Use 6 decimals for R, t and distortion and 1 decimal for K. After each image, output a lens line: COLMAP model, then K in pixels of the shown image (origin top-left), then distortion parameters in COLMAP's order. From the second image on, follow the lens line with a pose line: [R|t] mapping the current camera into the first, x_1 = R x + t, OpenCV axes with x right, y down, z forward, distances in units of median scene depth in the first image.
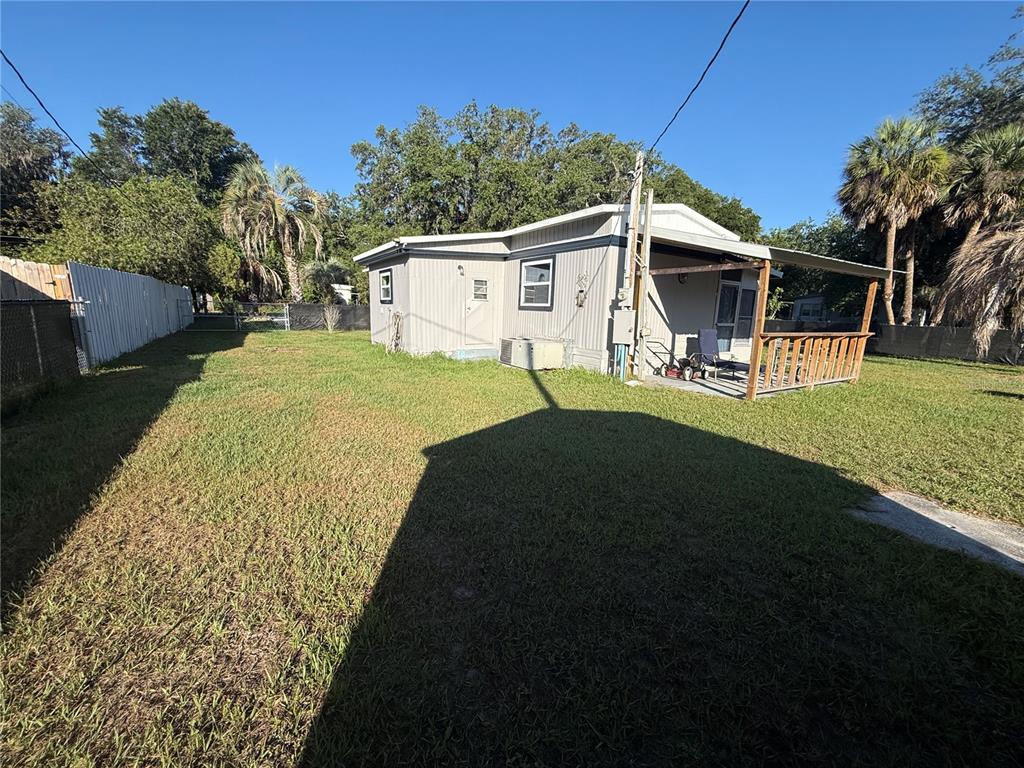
lens RADIAL K [[406.6, 0, 507.3], [0, 406.6, 384.9], [0, 0, 1]] dist [0.001032, -0.000080]
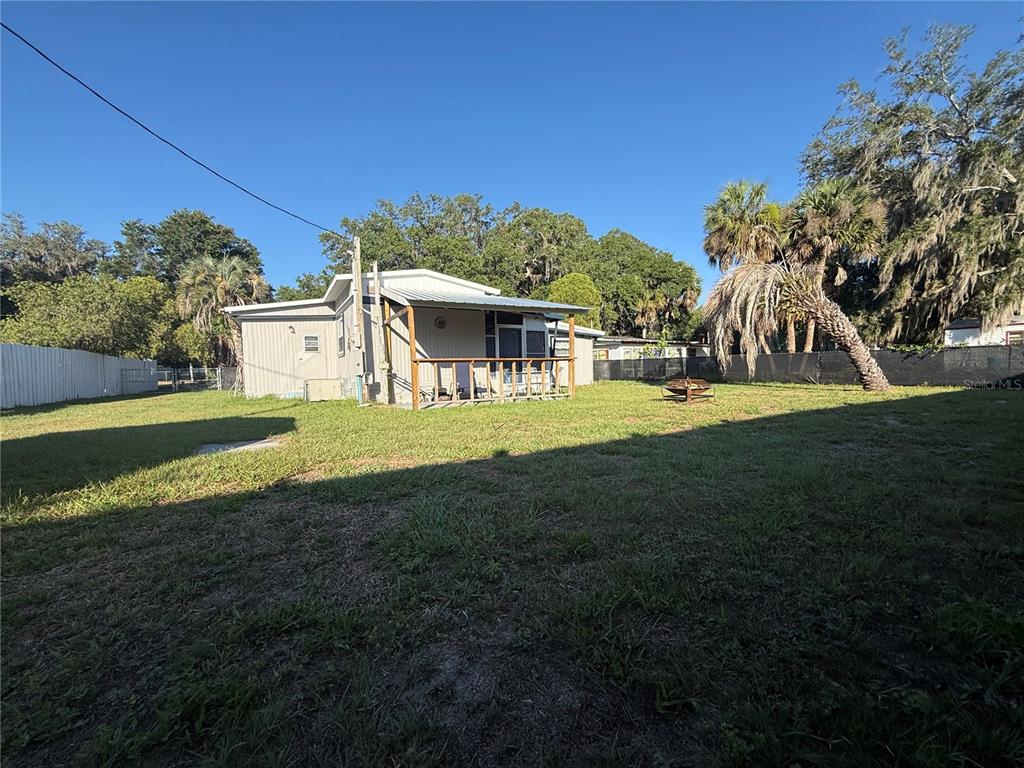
lens RADIAL K [[406.6, 0, 507.3], [0, 406.6, 384.9], [0, 0, 1]] dist [0.001032, -0.000080]
pose [[0.996973, -0.053264, -0.056635, 0.340737], [0.044408, 0.988062, -0.147514, 0.057859], [0.063816, 0.144553, 0.987437, -0.100679]]
